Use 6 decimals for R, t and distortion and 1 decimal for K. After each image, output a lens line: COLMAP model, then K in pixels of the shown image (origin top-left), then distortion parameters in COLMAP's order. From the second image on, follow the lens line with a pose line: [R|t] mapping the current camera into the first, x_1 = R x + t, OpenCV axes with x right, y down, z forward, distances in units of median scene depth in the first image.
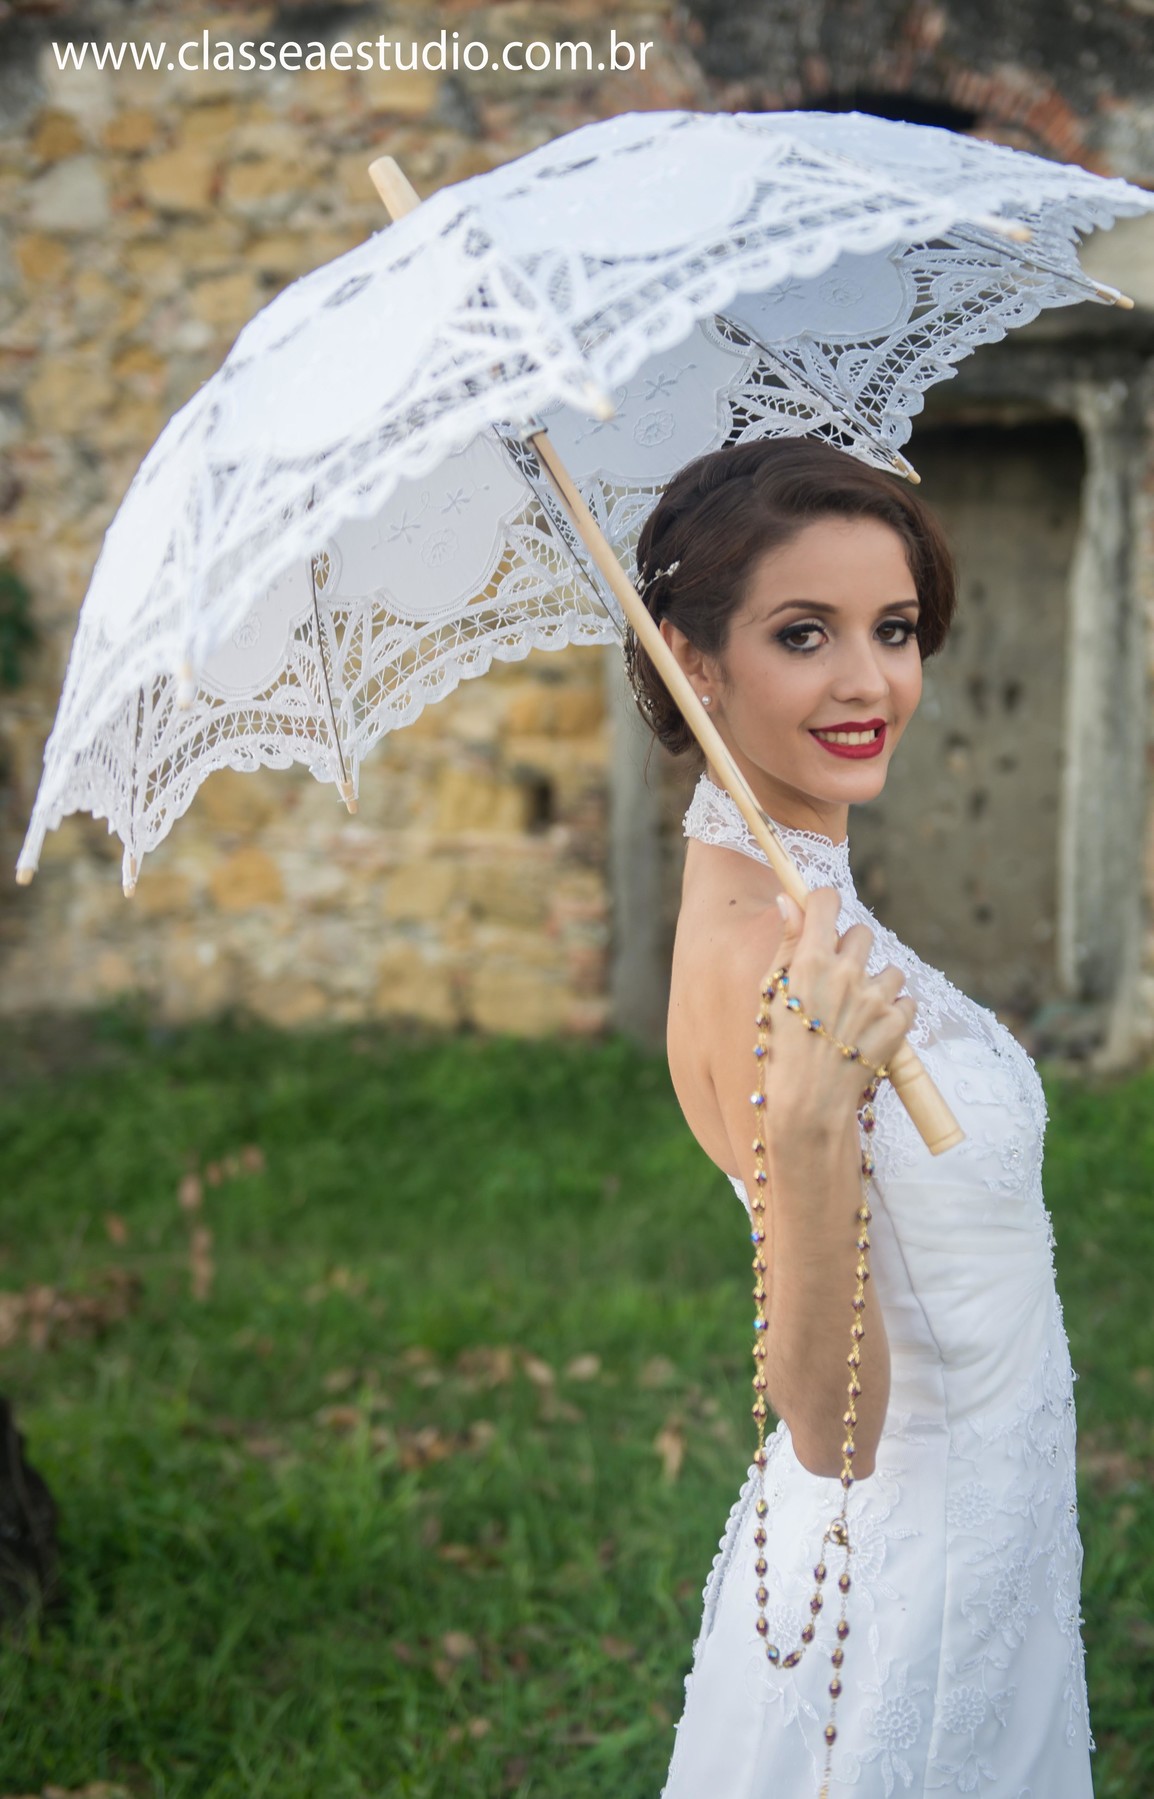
lens RADIAL K [[2811.9, 0, 688.5], [0, 2811.9, 897.0], [0, 0, 1]] dist [0.121341, -0.008915]
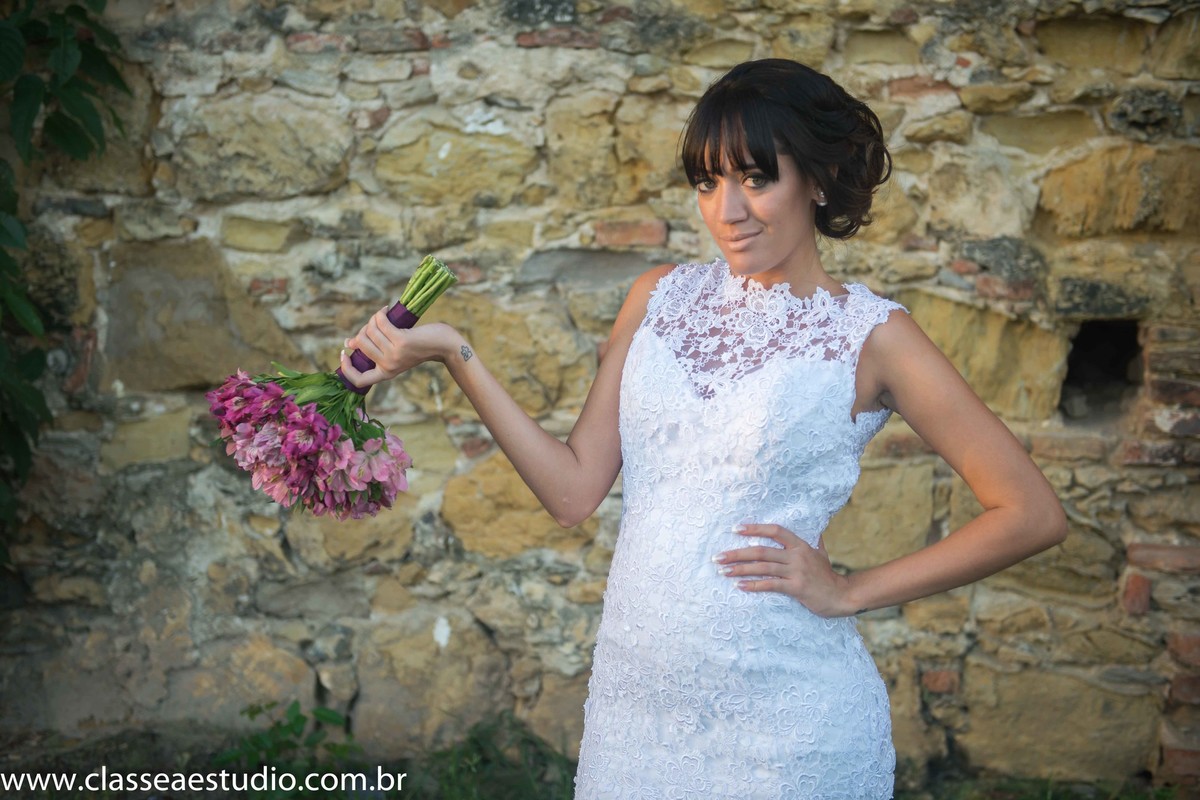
lens RADIAL K [[1647.5, 0, 600.9], [0, 1647.5, 384.9], [0, 0, 1]] dist [0.134815, -0.014013]
pose [[0.989226, -0.018166, 0.145262, -1.647922], [0.016982, 0.999812, 0.009390, -0.278692], [-0.145405, -0.006822, 0.989349, 5.921293]]
